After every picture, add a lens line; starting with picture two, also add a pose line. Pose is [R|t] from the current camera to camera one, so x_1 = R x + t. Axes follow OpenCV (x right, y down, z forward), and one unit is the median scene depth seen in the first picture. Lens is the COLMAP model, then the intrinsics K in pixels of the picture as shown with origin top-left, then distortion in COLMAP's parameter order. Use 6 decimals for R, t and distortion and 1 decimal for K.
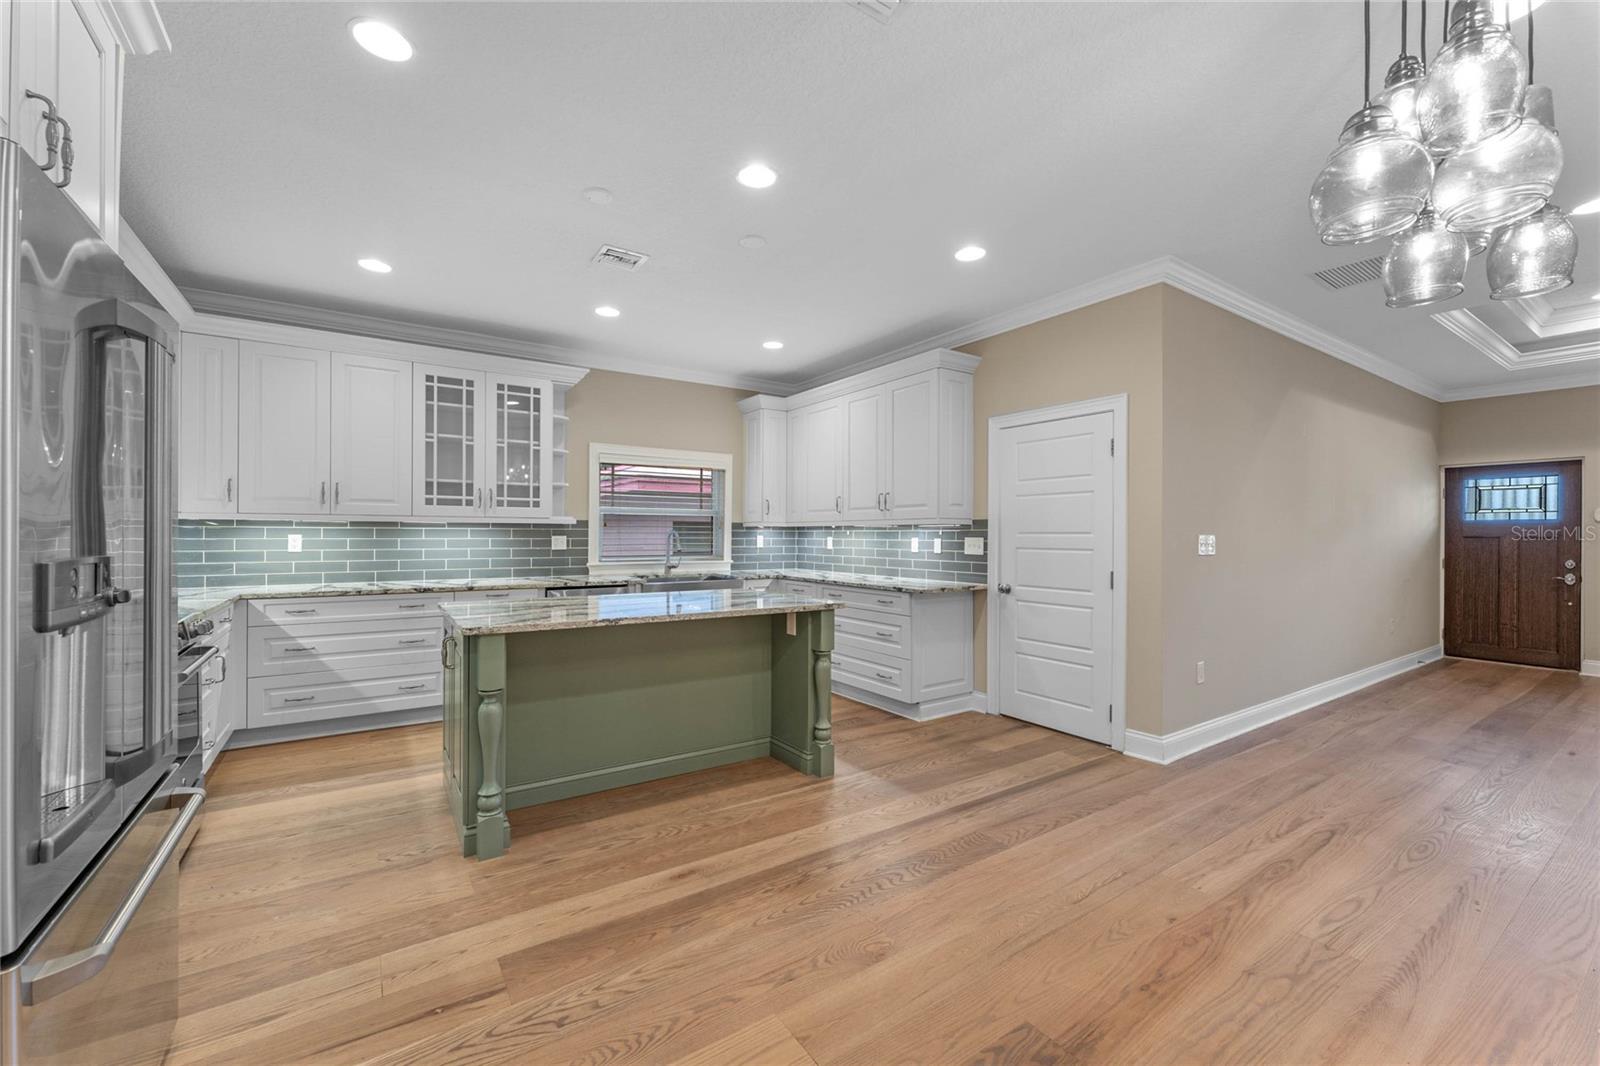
lens RADIAL K [[642.1, 0, 792.5], [0, 642.1, 535.6], [0, 0, 1]] dist [0.000556, 0.000254]
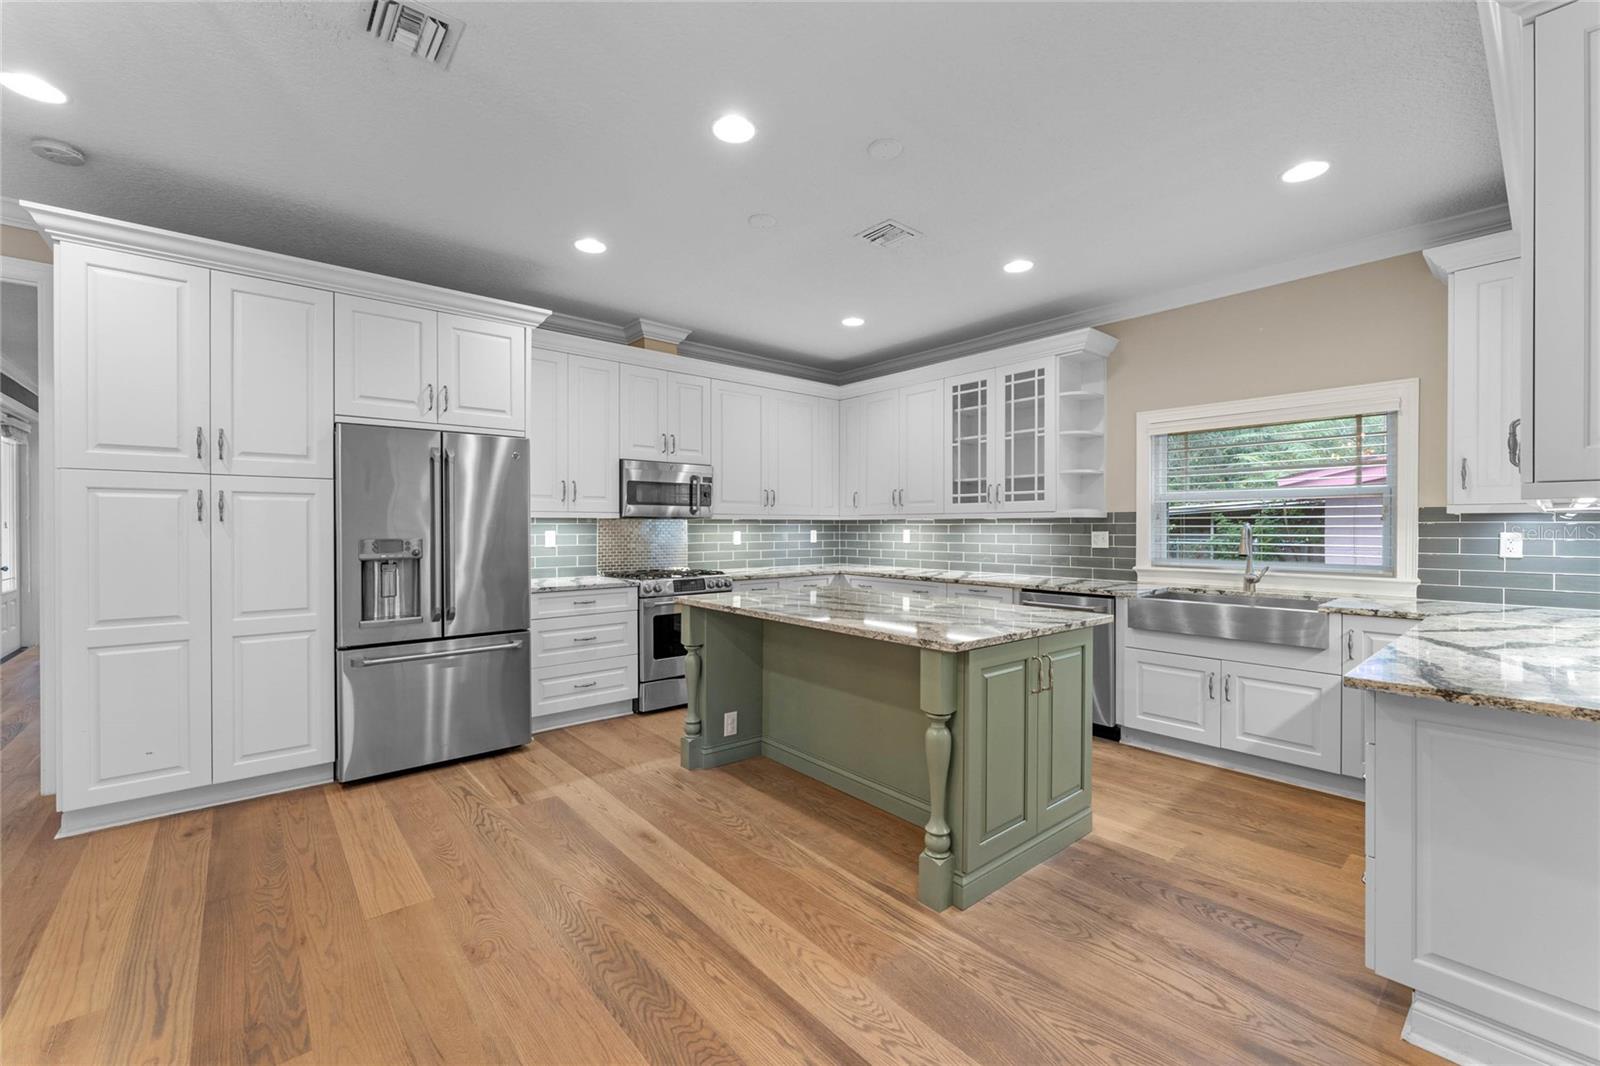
lens RADIAL K [[652.0, 0, 793.5], [0, 652.0, 529.9], [0, 0, 1]] dist [-0.002708, 0.000028]
pose [[0.112866, 0.001042, -0.993610, 0.497271], [-0.000356, 0.999999, 0.001008, -0.002835], [0.993610, 0.000240, 0.112866, 0.571496]]
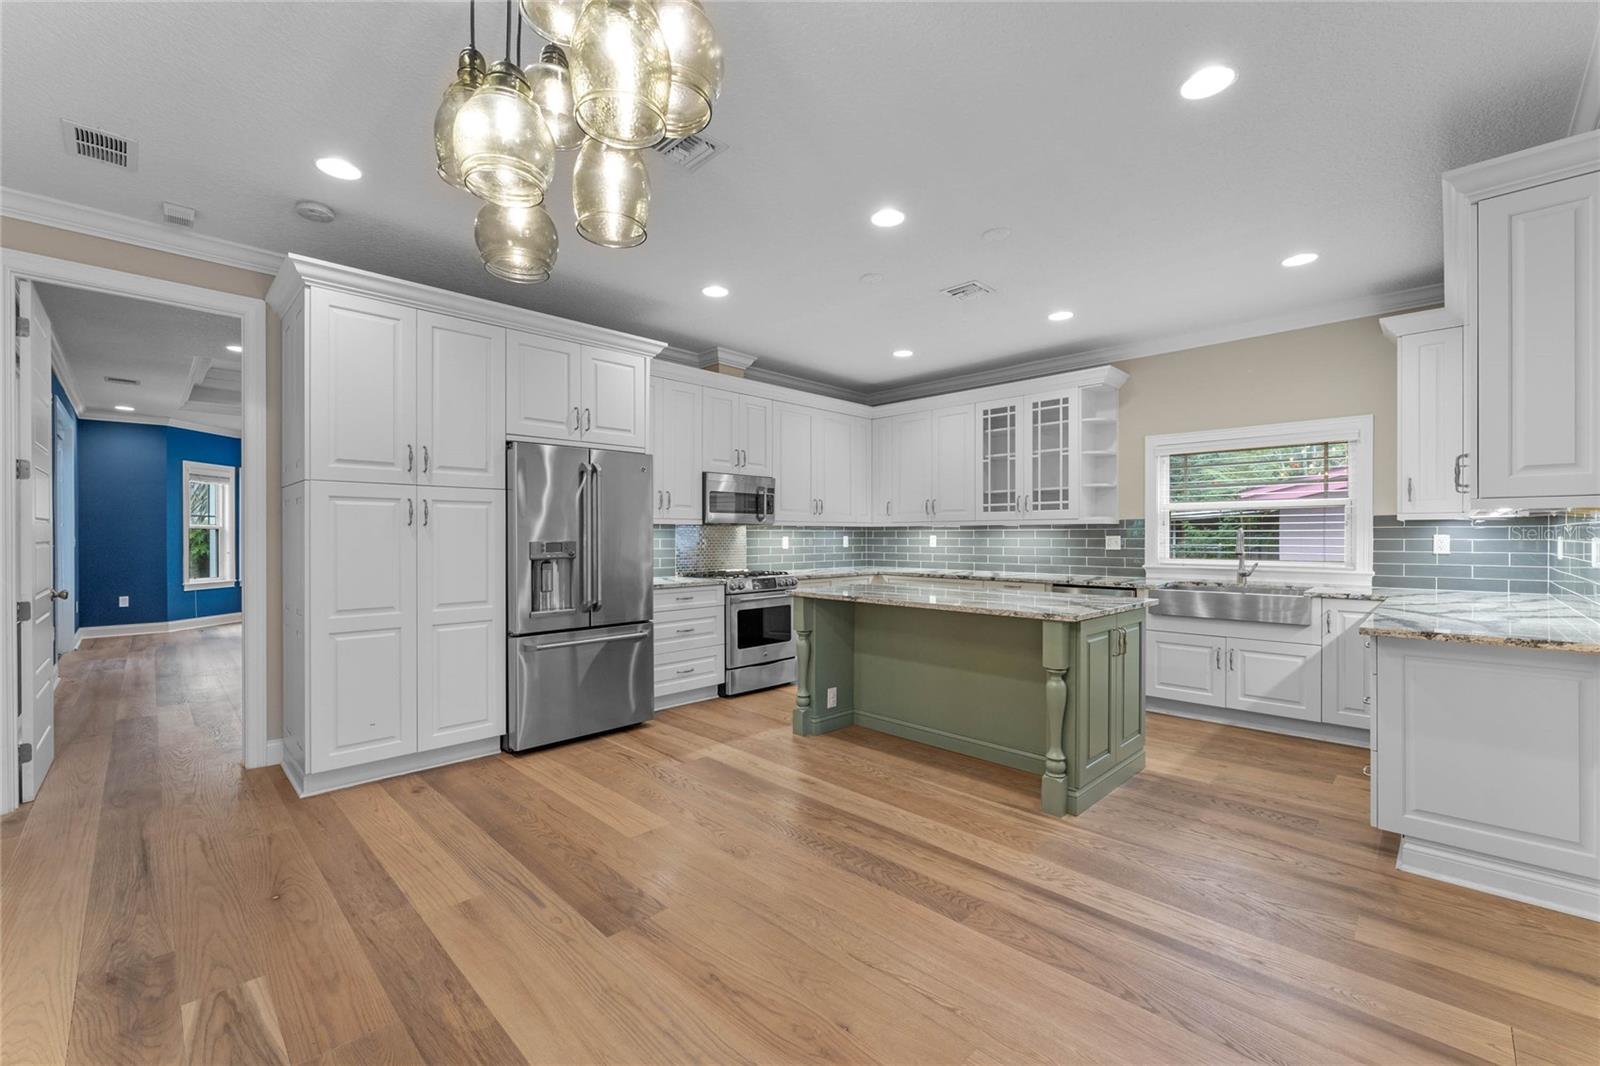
lens RADIAL K [[658.0, 0, 790.6], [0, 658.0, 536.6], [0, 0, 1]] dist [-0.001984, -0.000312]
pose [[0.191600, -0.002428, -0.981470, 0.614161], [0.000831, 0.999997, -0.002312, 0.003961], [0.981473, -0.000373, 0.191601, 0.354595]]
